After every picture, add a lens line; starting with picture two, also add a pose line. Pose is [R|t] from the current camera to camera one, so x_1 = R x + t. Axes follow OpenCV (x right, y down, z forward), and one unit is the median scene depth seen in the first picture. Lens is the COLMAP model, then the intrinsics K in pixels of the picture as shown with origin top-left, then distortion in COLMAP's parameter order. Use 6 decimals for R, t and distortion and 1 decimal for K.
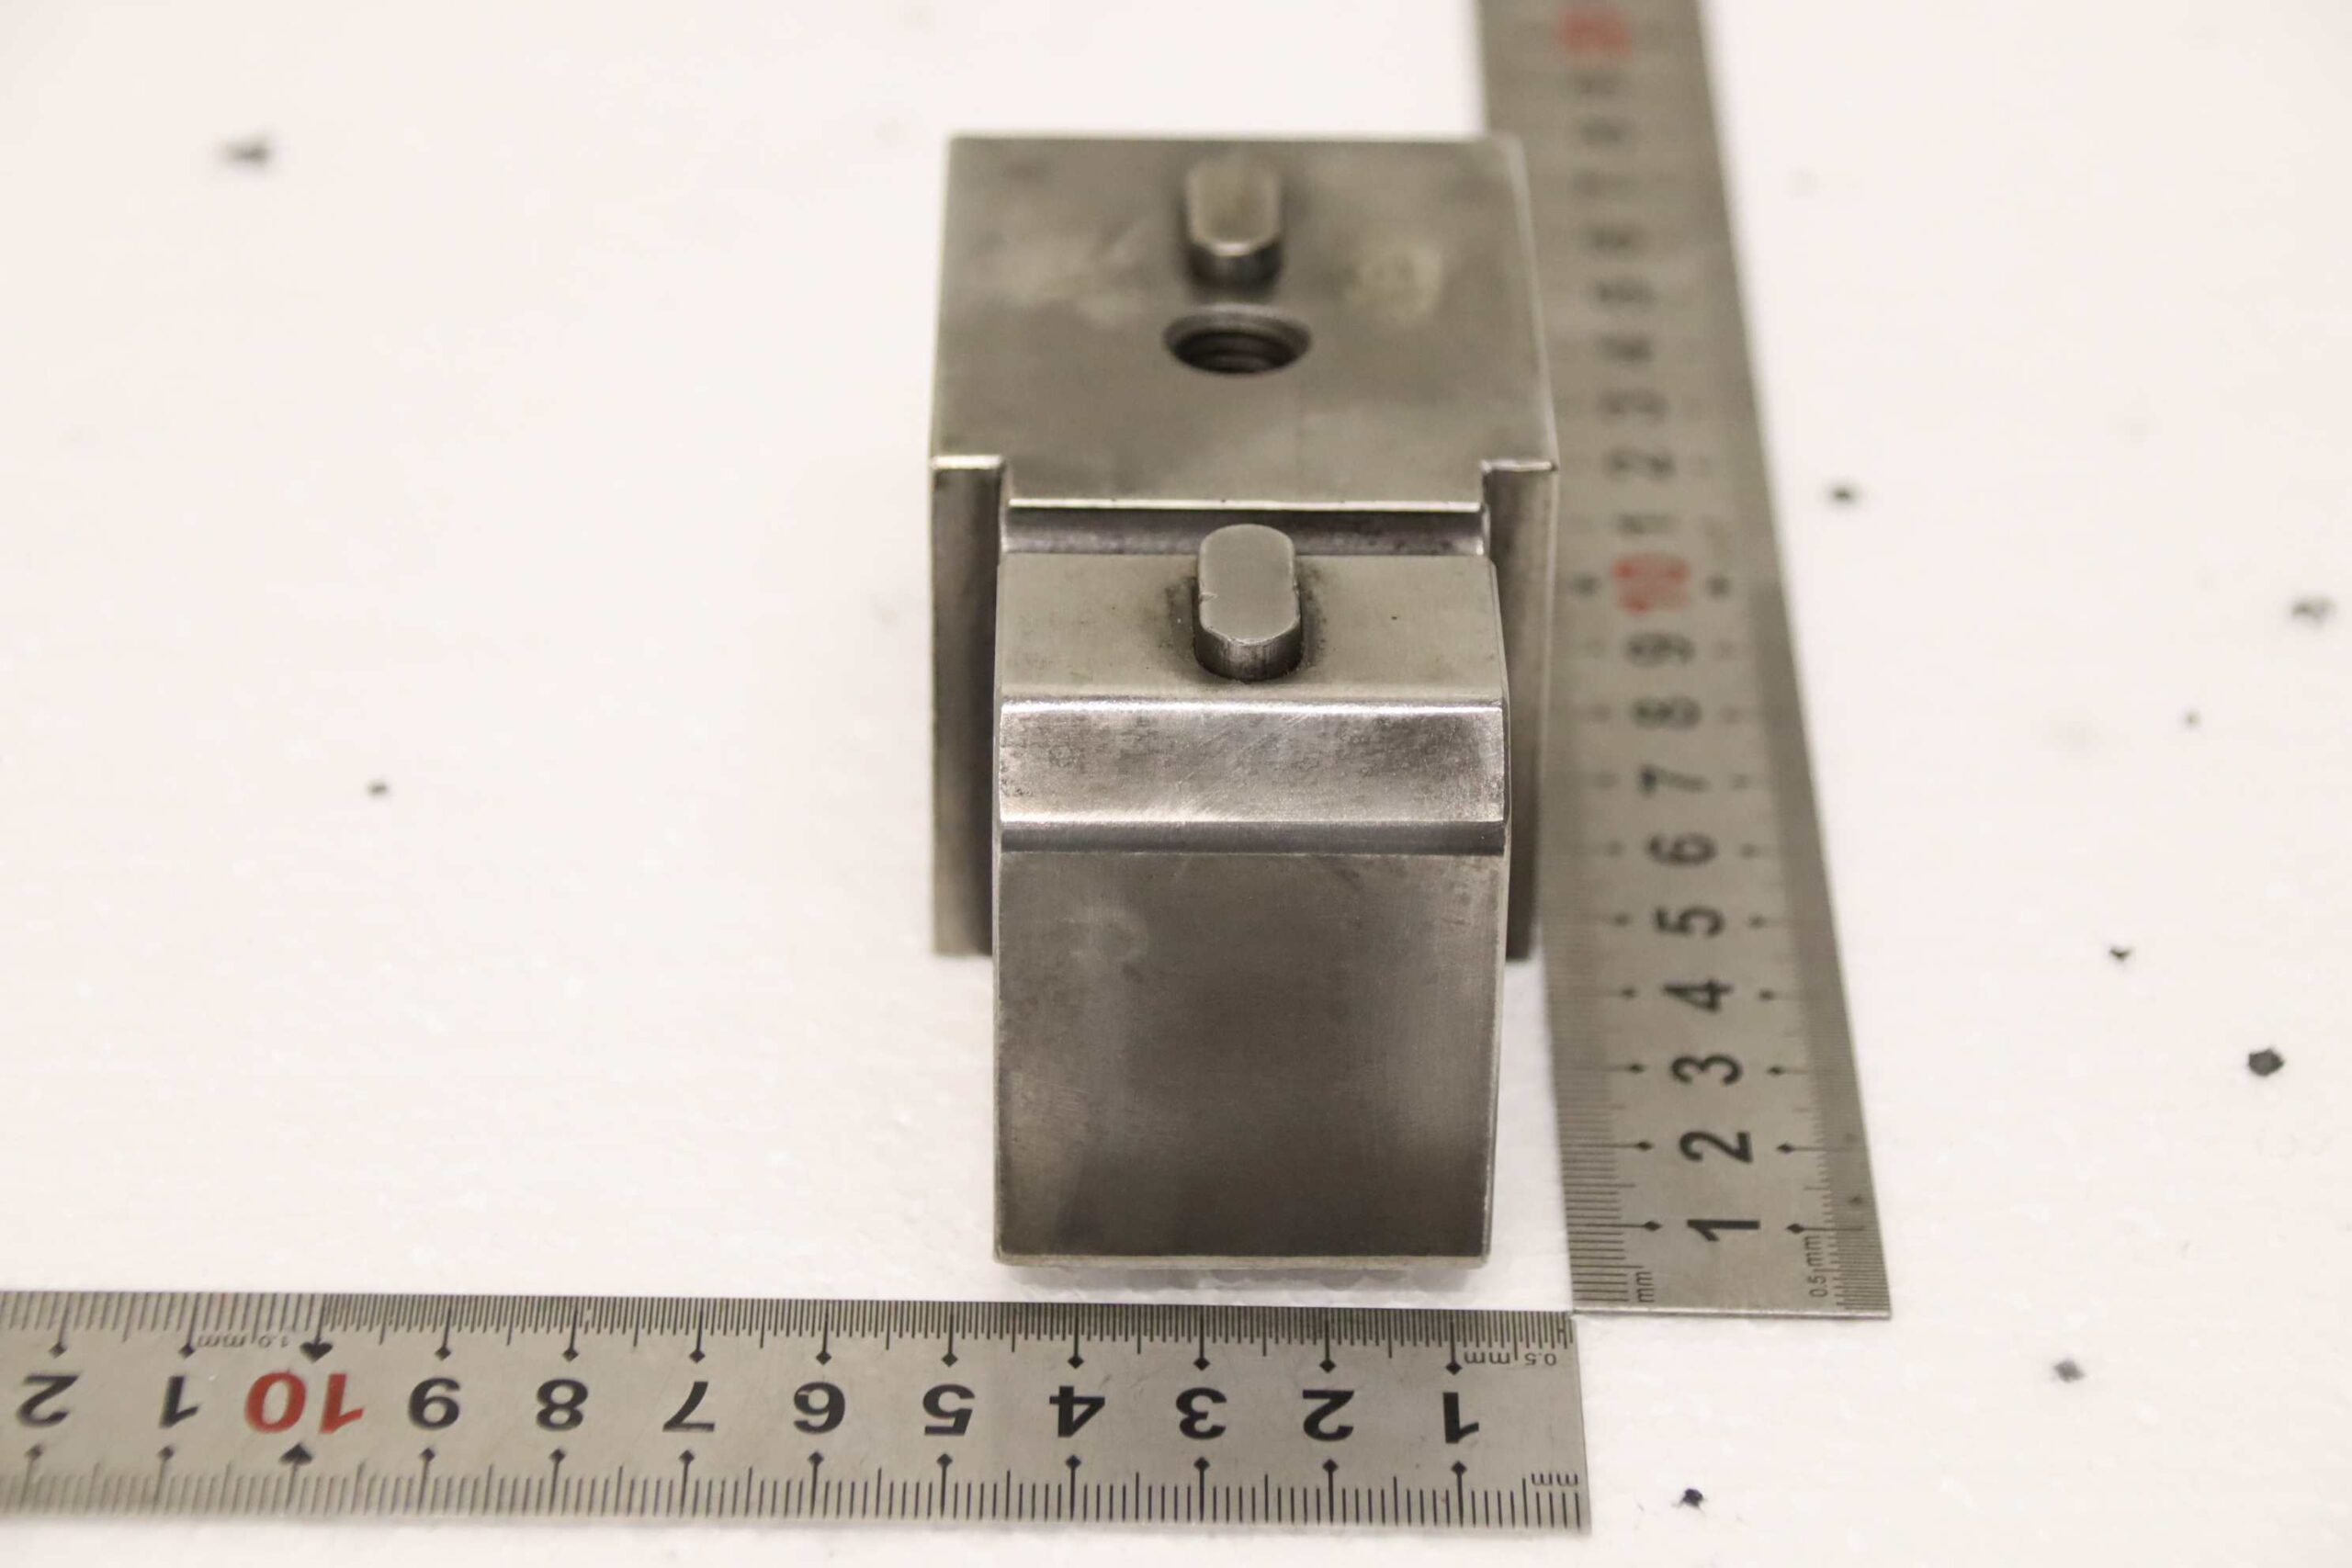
lens RADIAL K [[6745.8, 0, 1176.0], [0, 6745.8, 784.0], [0, 0, 1]] dist [-0.096109, -0.395360]
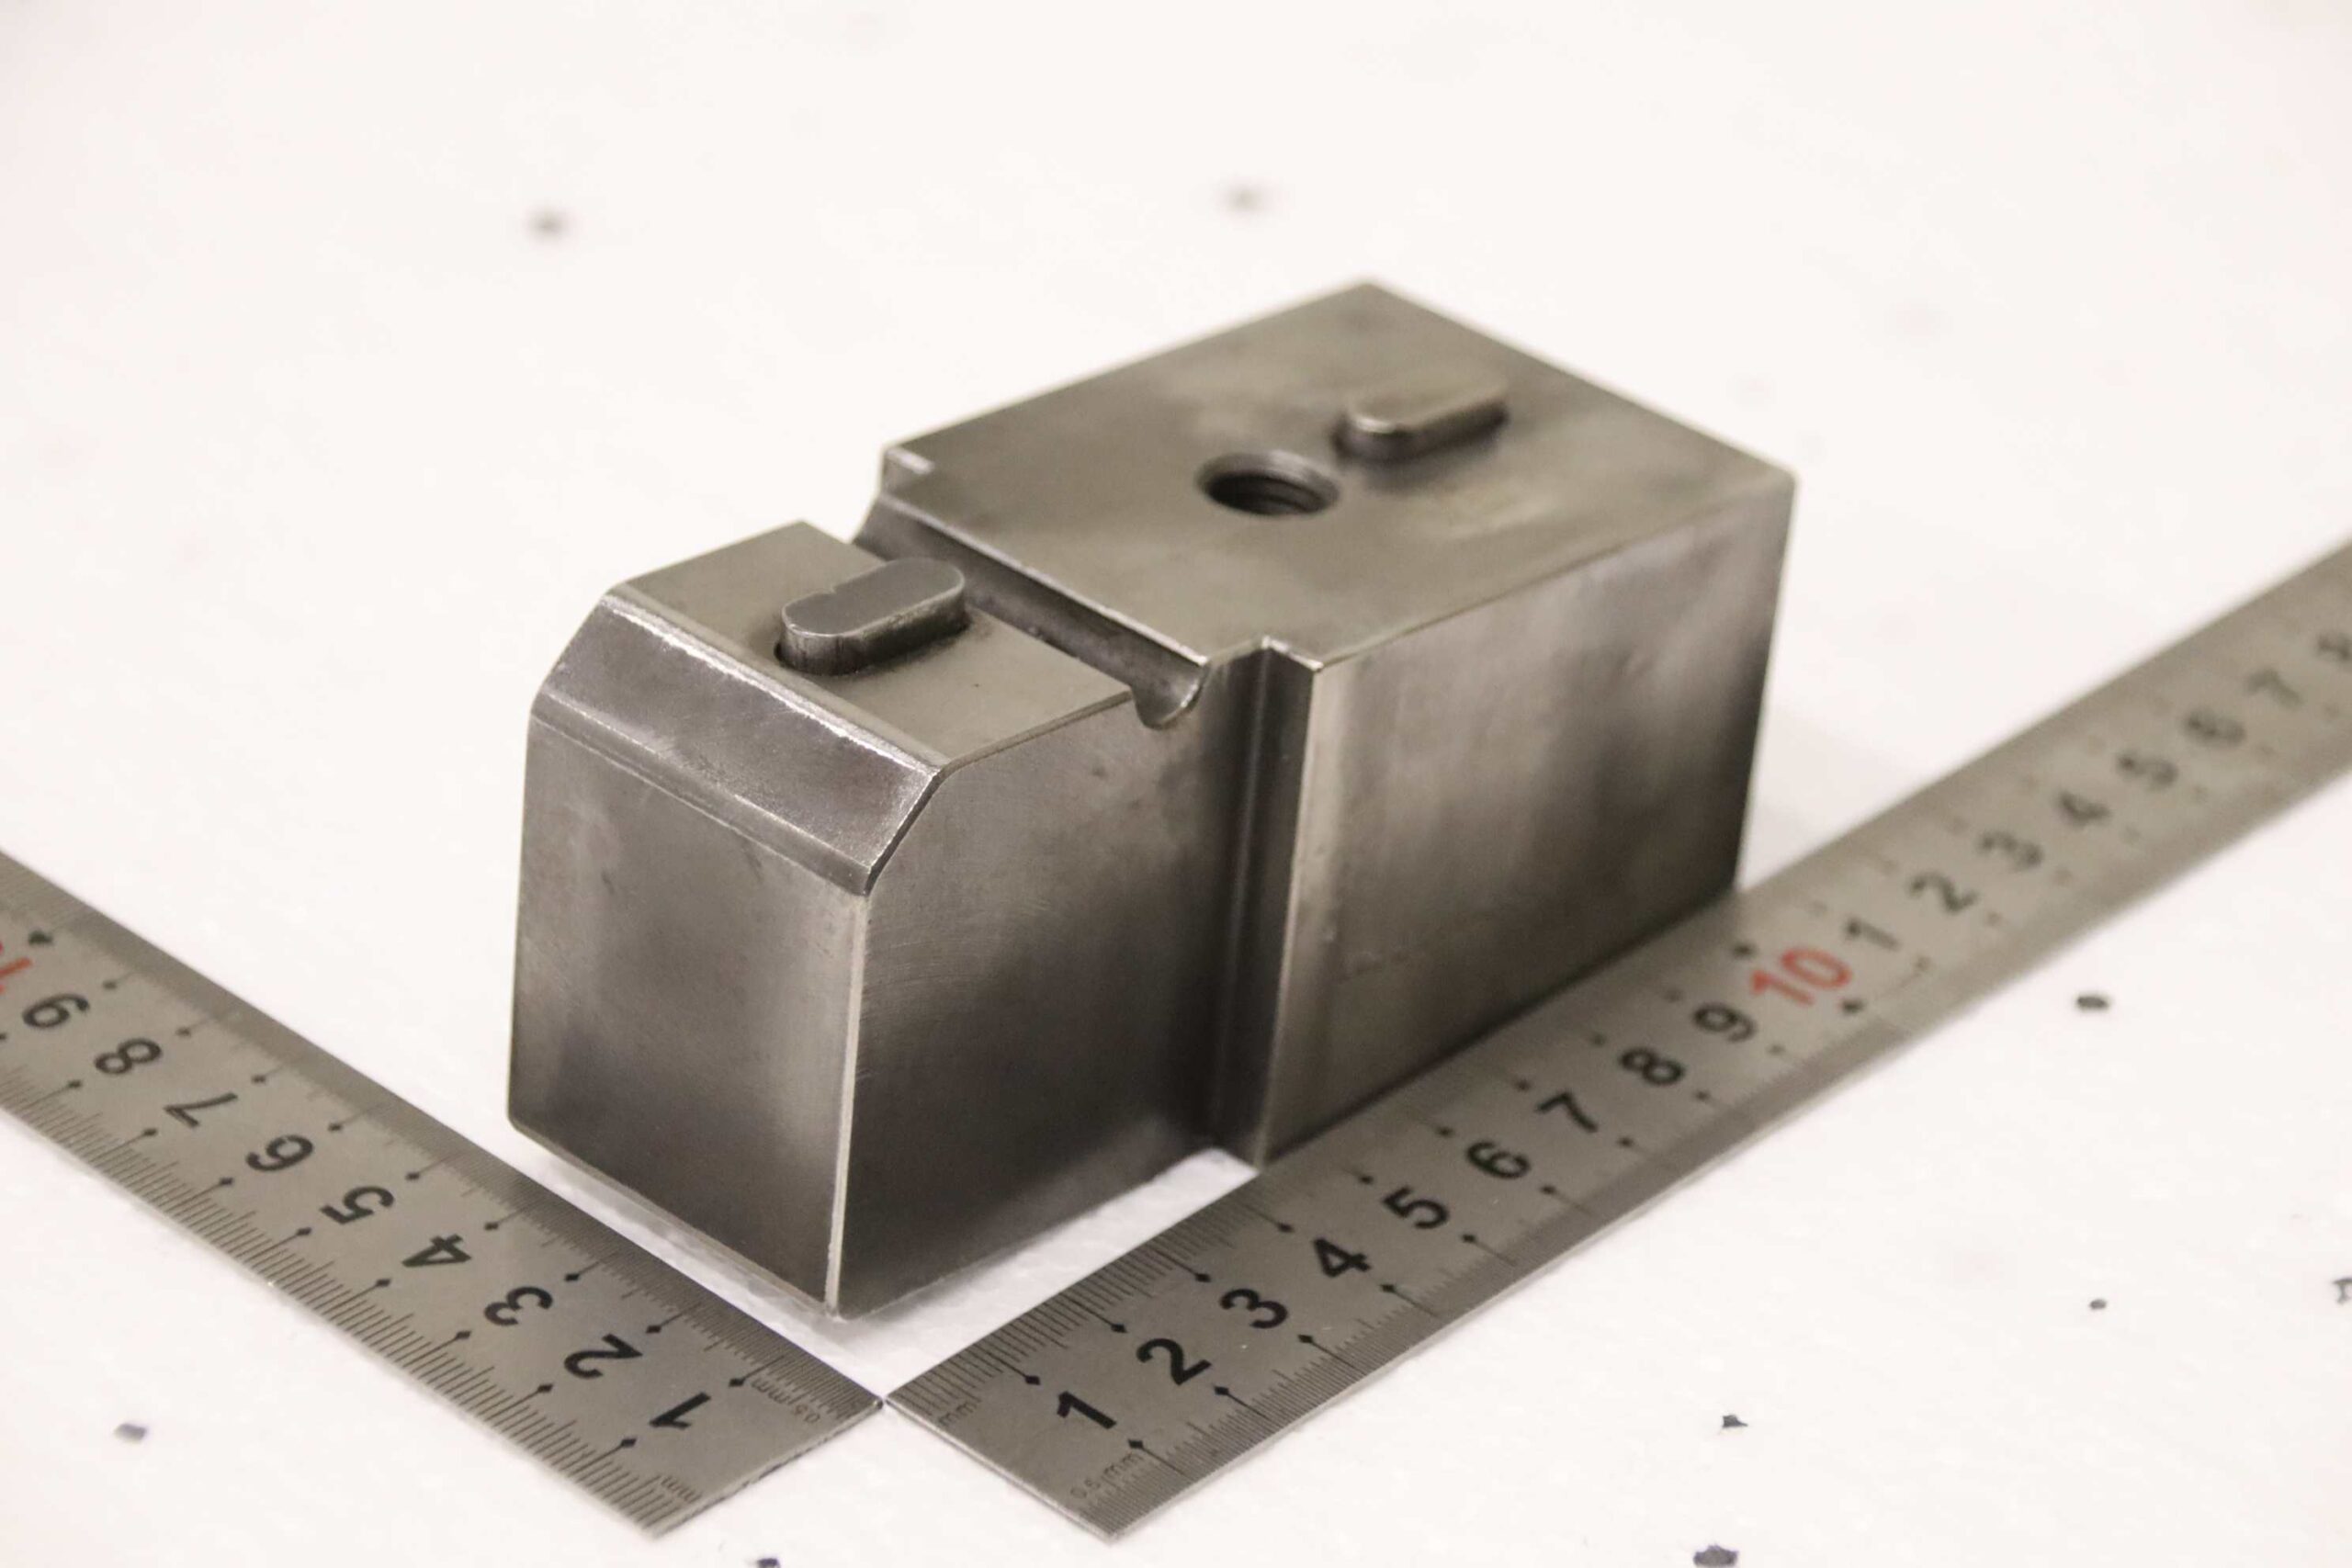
lens RADIAL K [[7562.4, 0, 1176.0], [0, 7562.4, 784.0], [0, 0, 1]] dist [0.120388, 0.123164]
pose [[0.715146, 0.370162, -0.592914, 0.740212], [-0.429698, 0.901863, 0.044760, -0.075510], [0.551295, 0.222764, 0.804021, 0.094944]]
